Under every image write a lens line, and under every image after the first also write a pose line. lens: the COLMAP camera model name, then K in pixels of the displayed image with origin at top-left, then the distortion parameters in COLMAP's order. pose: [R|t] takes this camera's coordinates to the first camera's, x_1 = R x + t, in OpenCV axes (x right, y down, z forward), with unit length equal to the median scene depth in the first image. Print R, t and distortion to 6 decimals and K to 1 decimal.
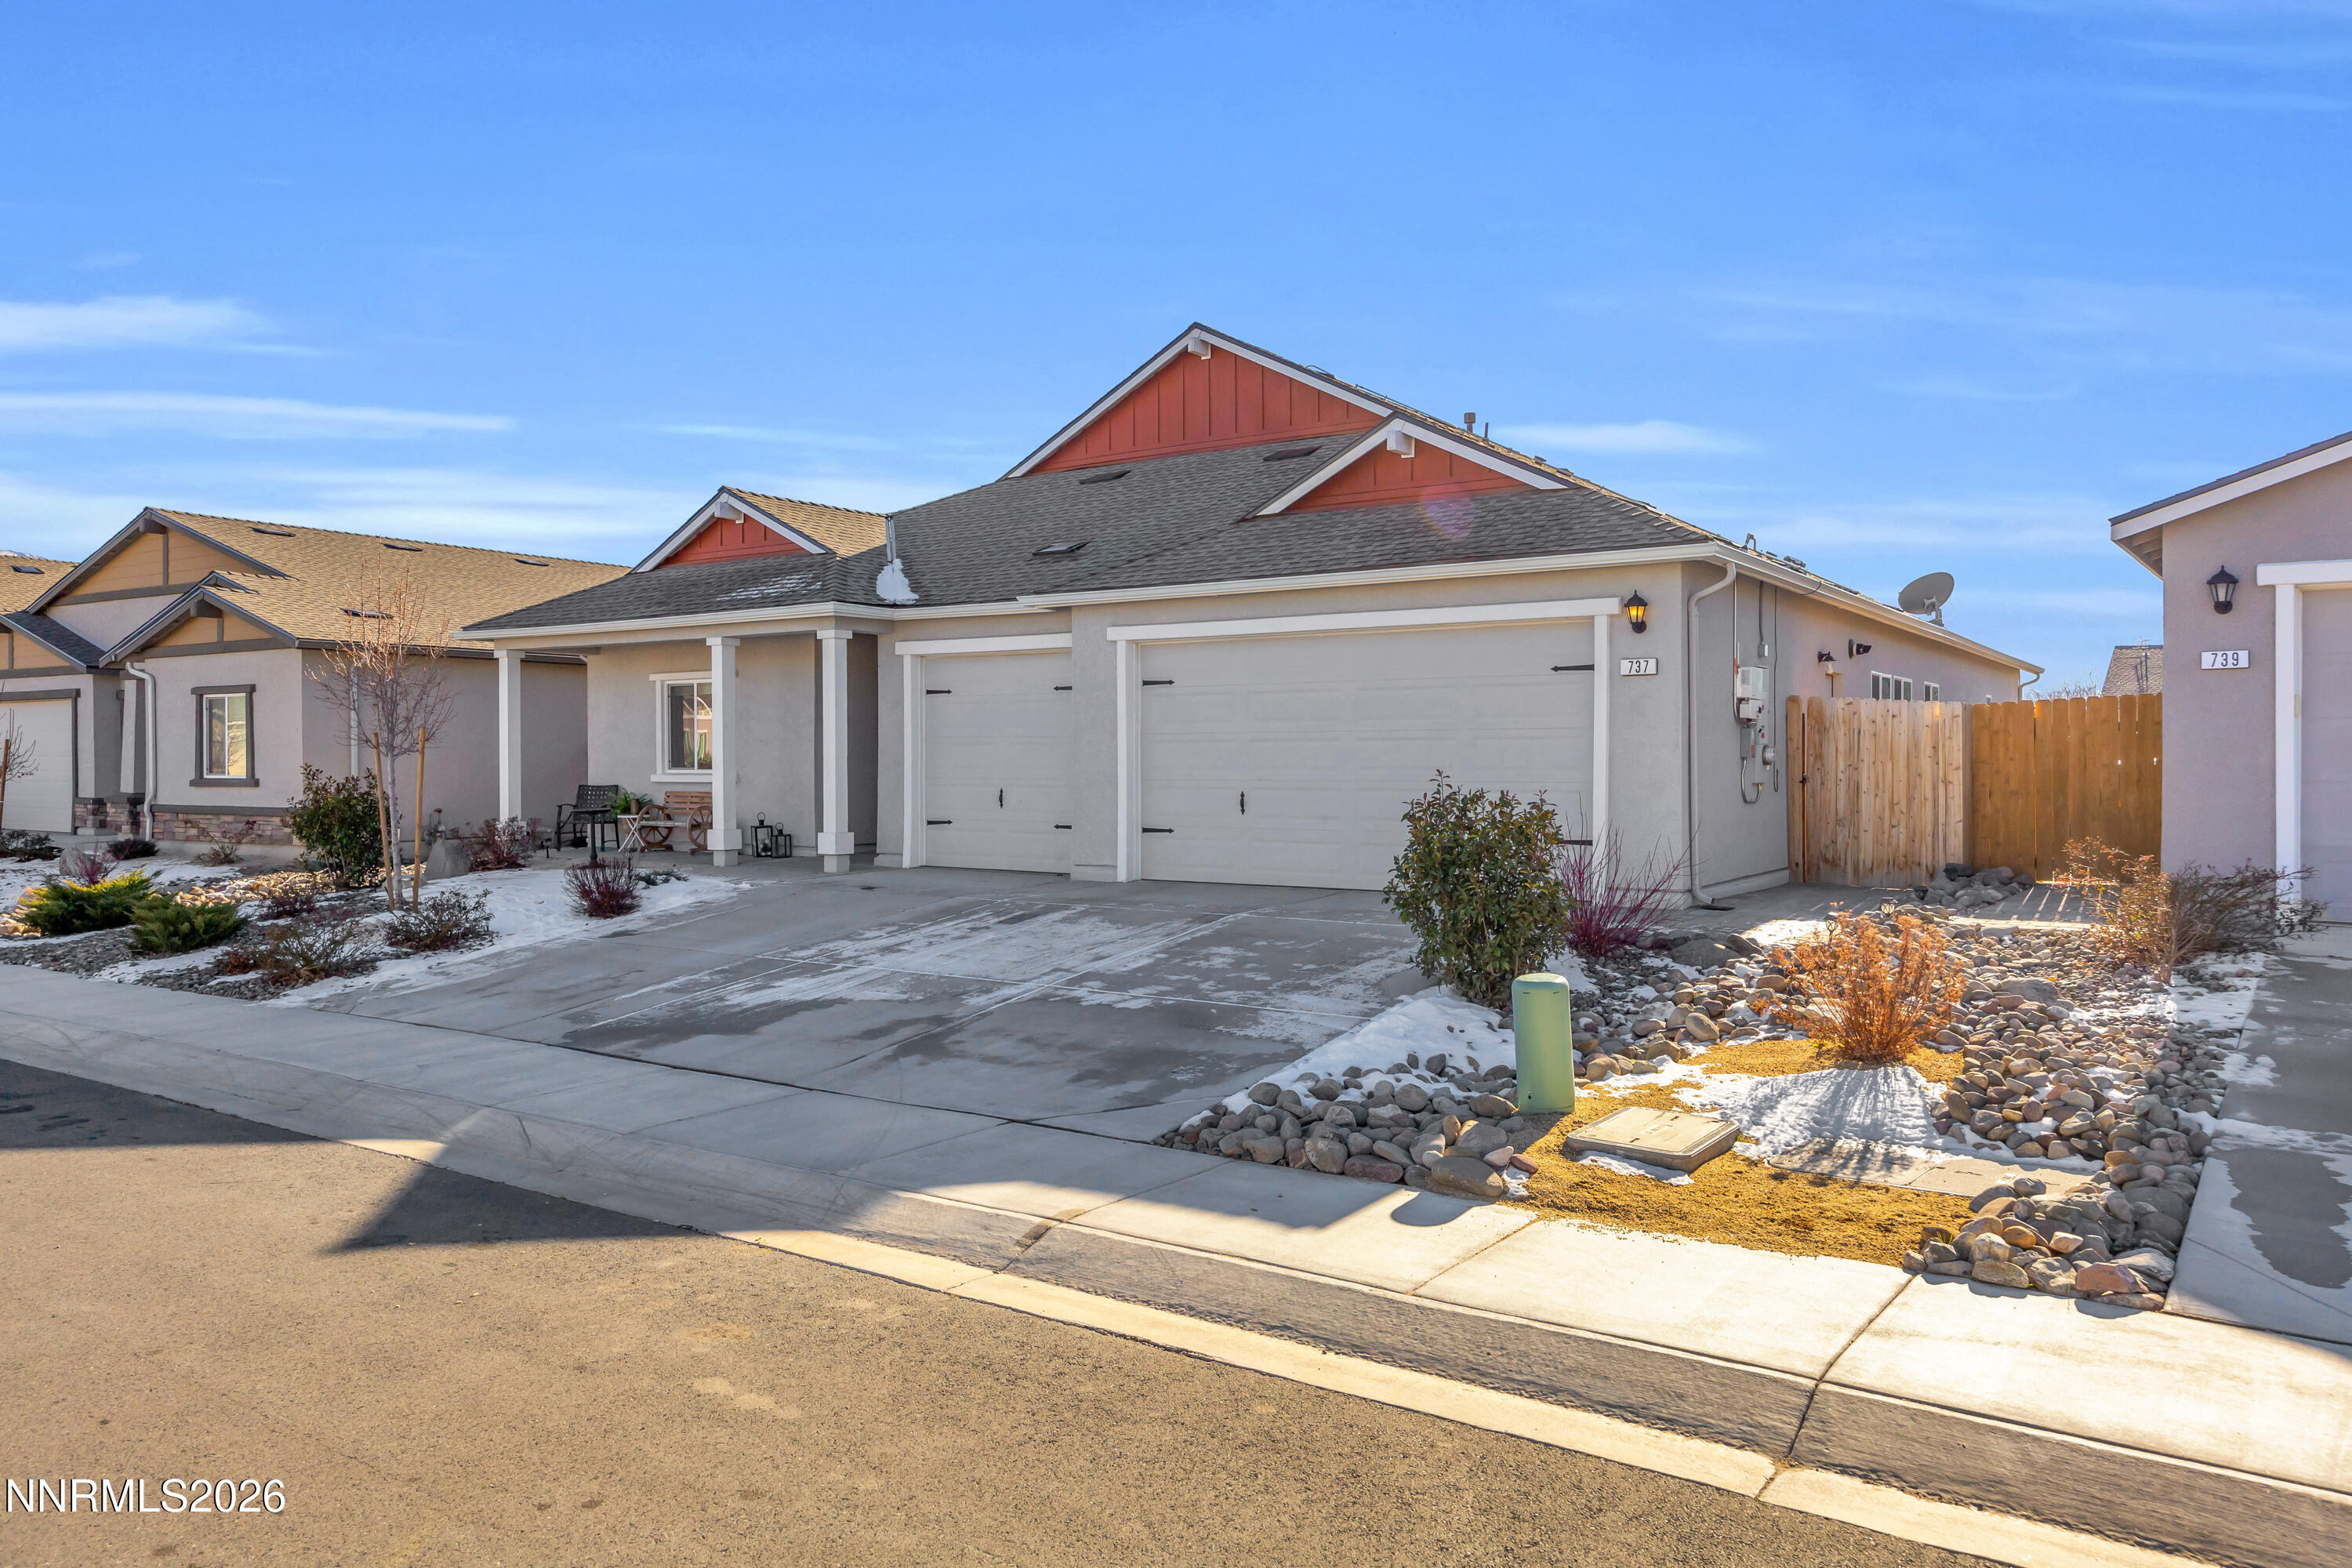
lens RADIAL K [[1607.5, 0, 1175.5], [0, 1607.5, 754.9], [0, 0, 1]] dist [-0.002556, 0.001564]
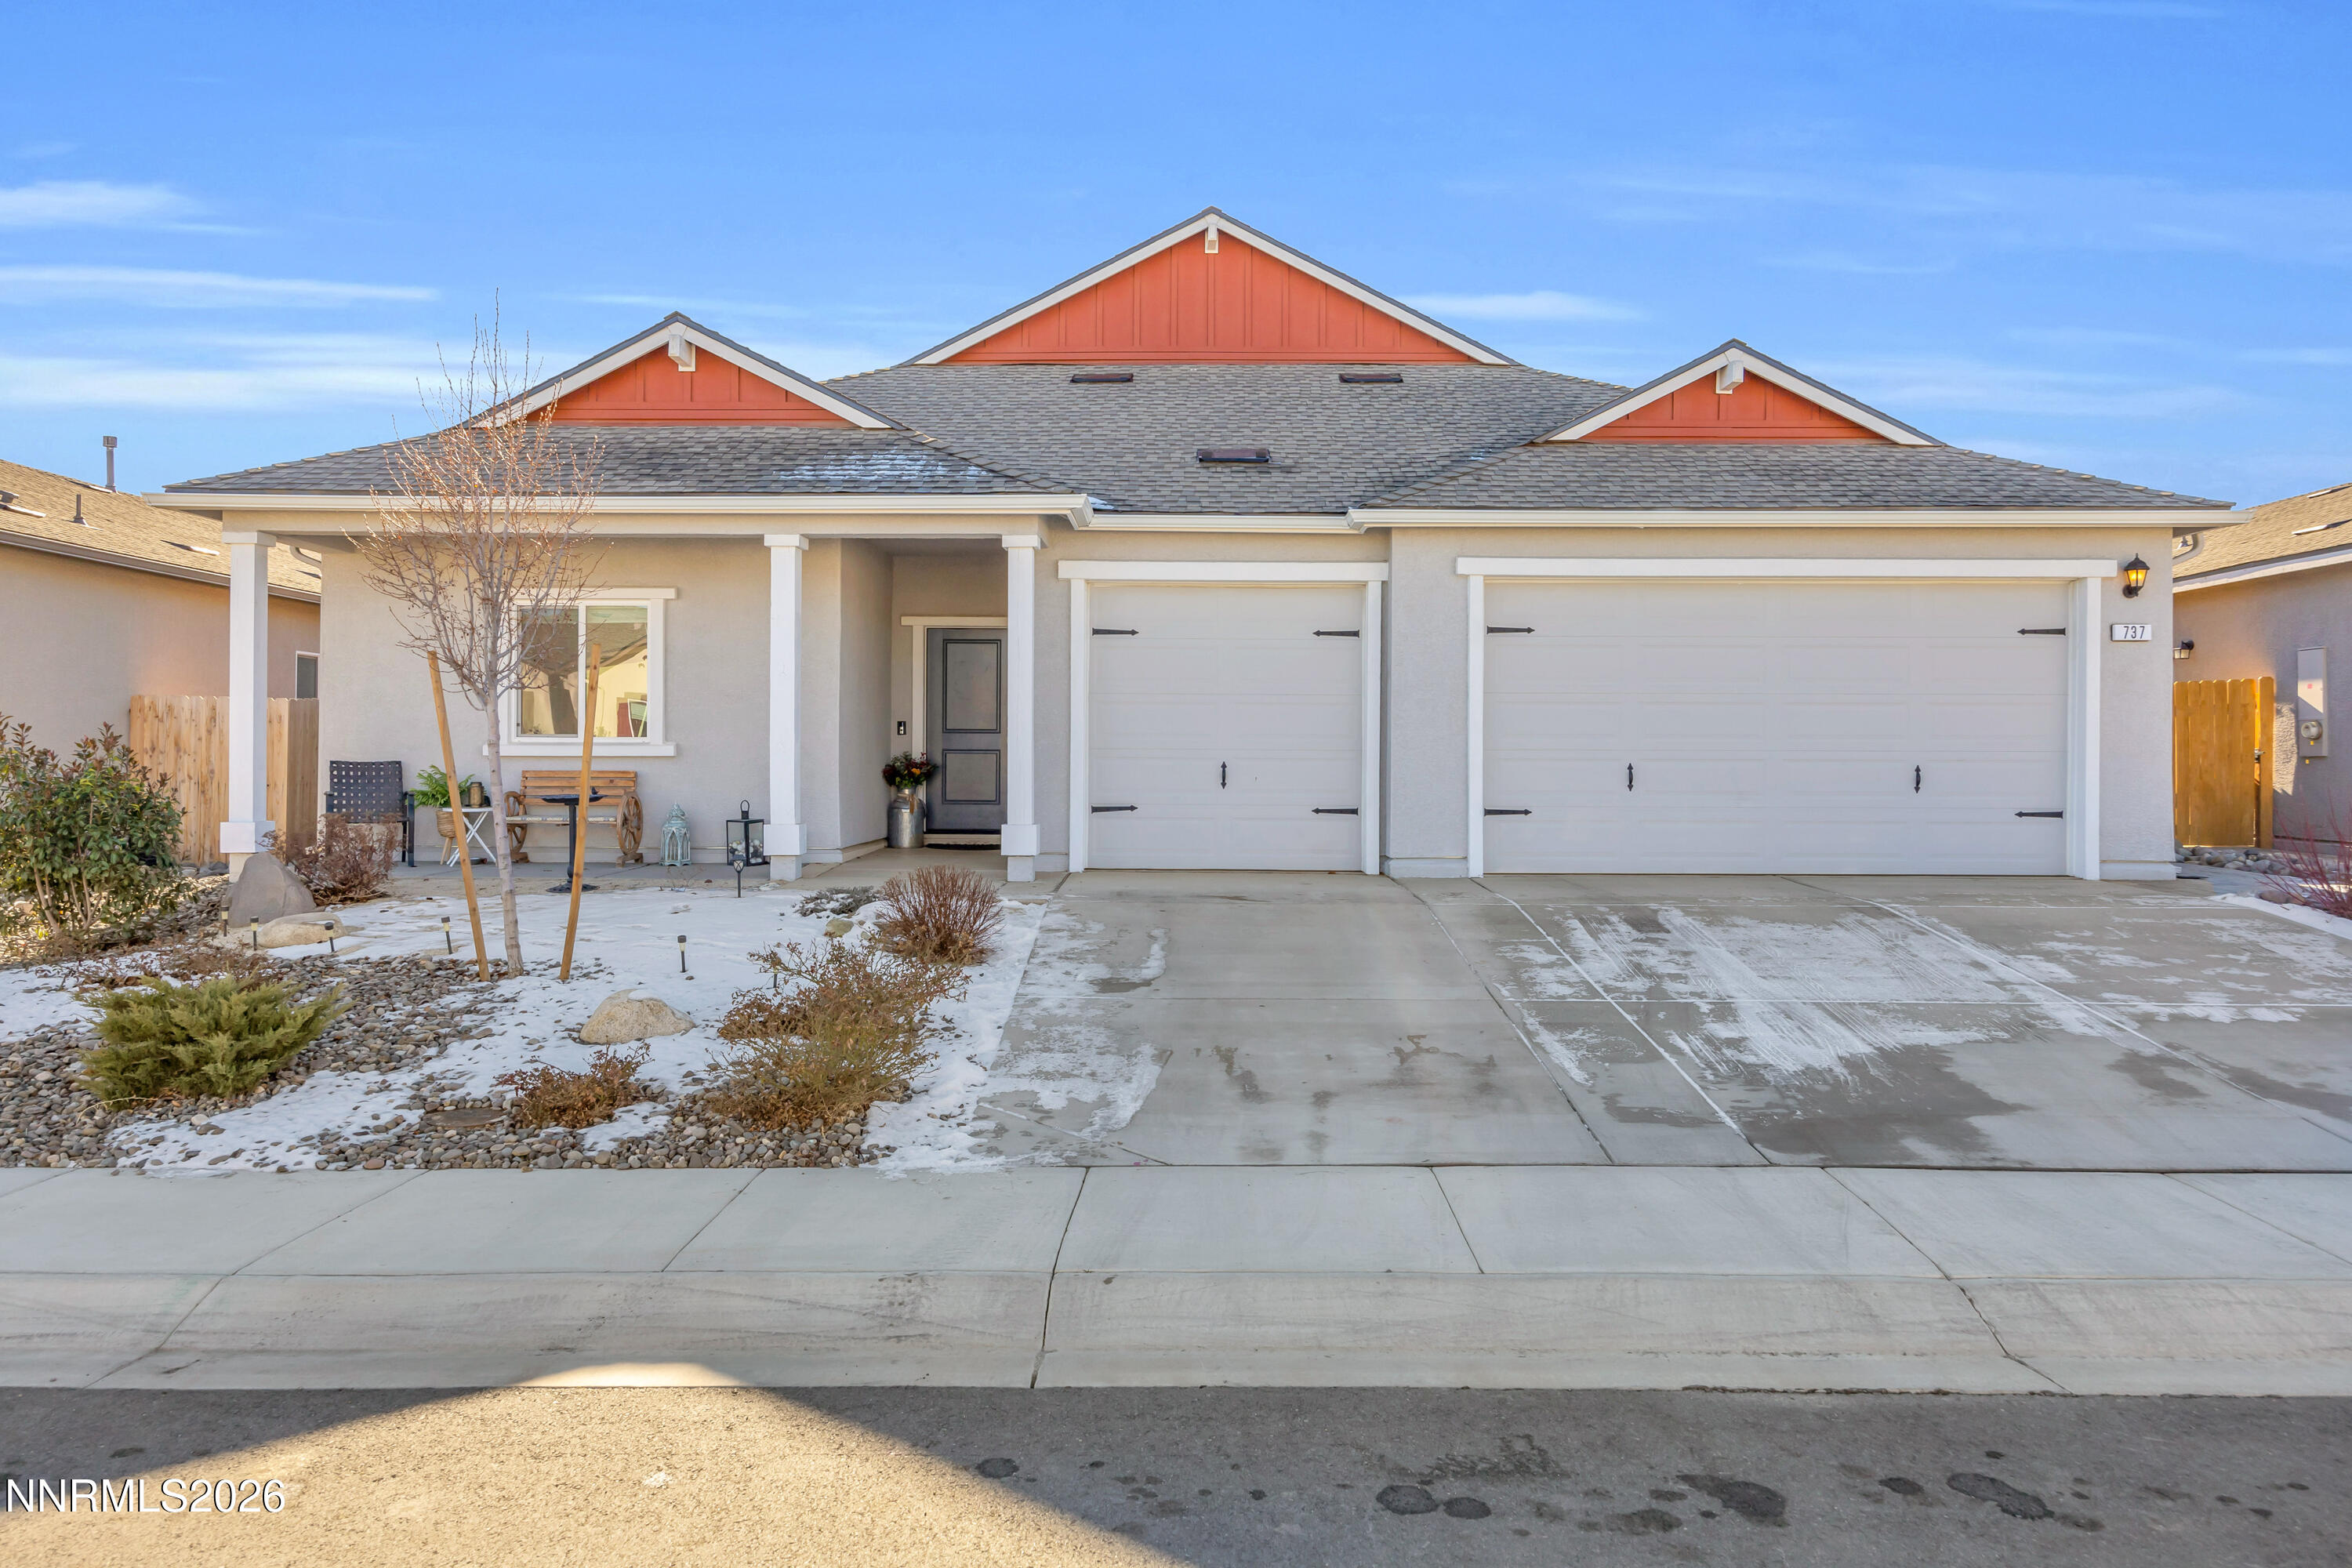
lens RADIAL K [[1607.5, 0, 1175.5], [0, 1607.5, 754.9], [0, 0, 1]] dist [-0.002556, 0.001564]
pose [[0.834701, 0.006179, 0.550668, -0.584822], [-0.007202, 0.999974, -0.000305, 0.019150], [-0.550656, -0.003711, 0.834724, 0.405142]]
